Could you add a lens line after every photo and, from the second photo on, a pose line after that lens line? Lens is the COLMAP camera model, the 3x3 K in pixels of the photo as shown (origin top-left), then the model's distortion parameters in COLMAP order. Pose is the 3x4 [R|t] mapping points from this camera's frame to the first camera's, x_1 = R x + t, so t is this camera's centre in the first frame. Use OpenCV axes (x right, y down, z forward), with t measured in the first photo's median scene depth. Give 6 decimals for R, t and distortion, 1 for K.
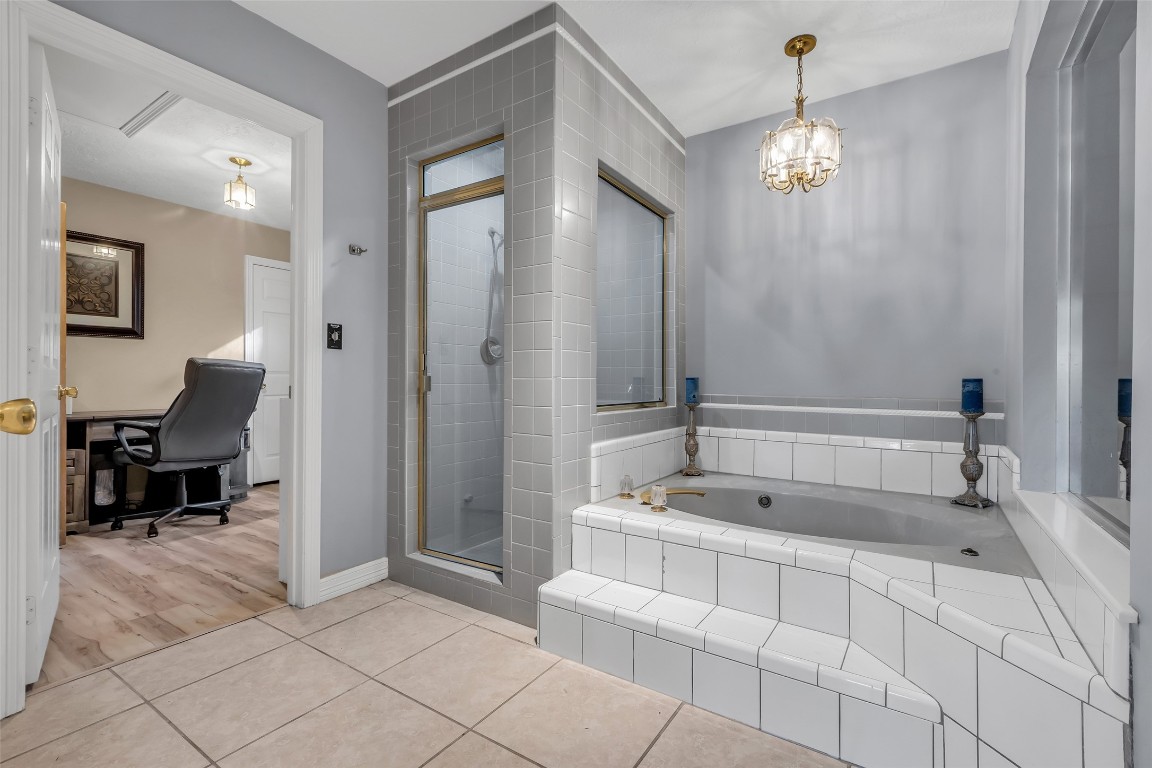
lens RADIAL K [[518.4, 0, 580.6], [0, 518.4, 381.8], [0, 0, 1]] dist [0.004940, 0.000447]
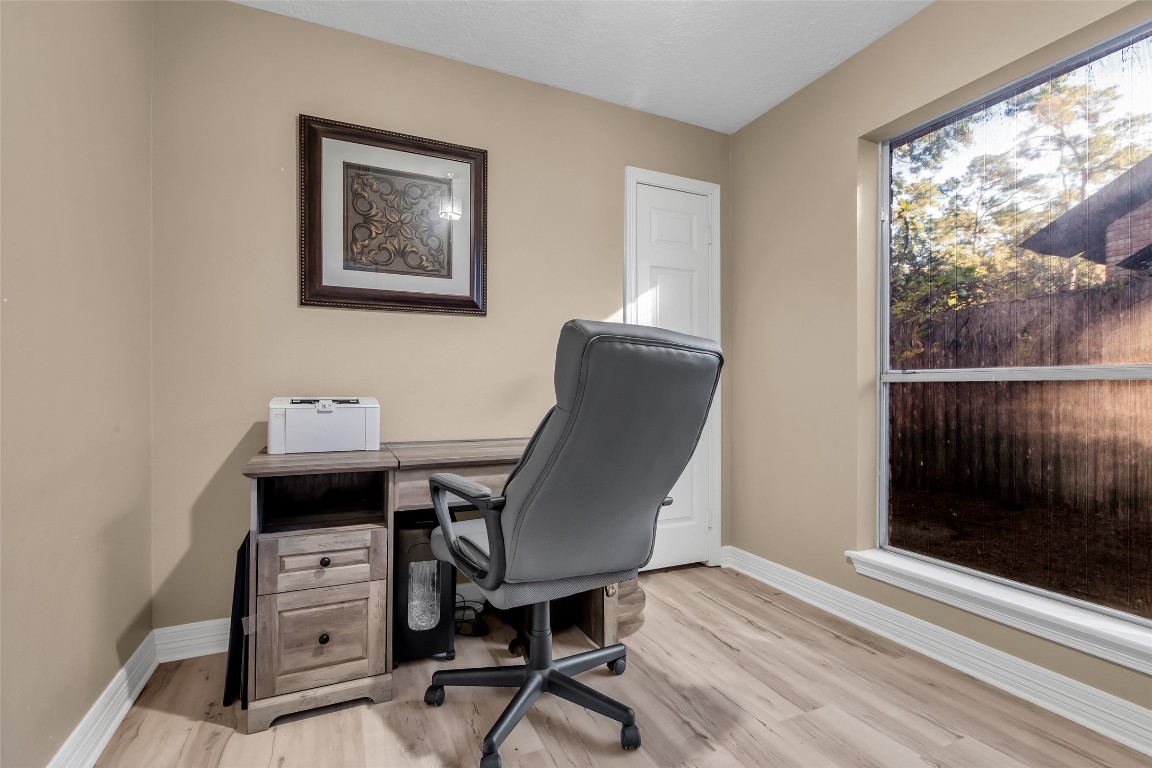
lens RADIAL K [[518.4, 0, 575.0], [0, 518.4, 387.5], [0, 0, 1]] dist [0.004940, 0.000447]
pose [[0.846852, -0.004720, -0.531808, -0.509430], [0.000265, 0.999964, -0.008453, 0.002427], [0.531828, 0.007018, 0.846823, 0.640194]]
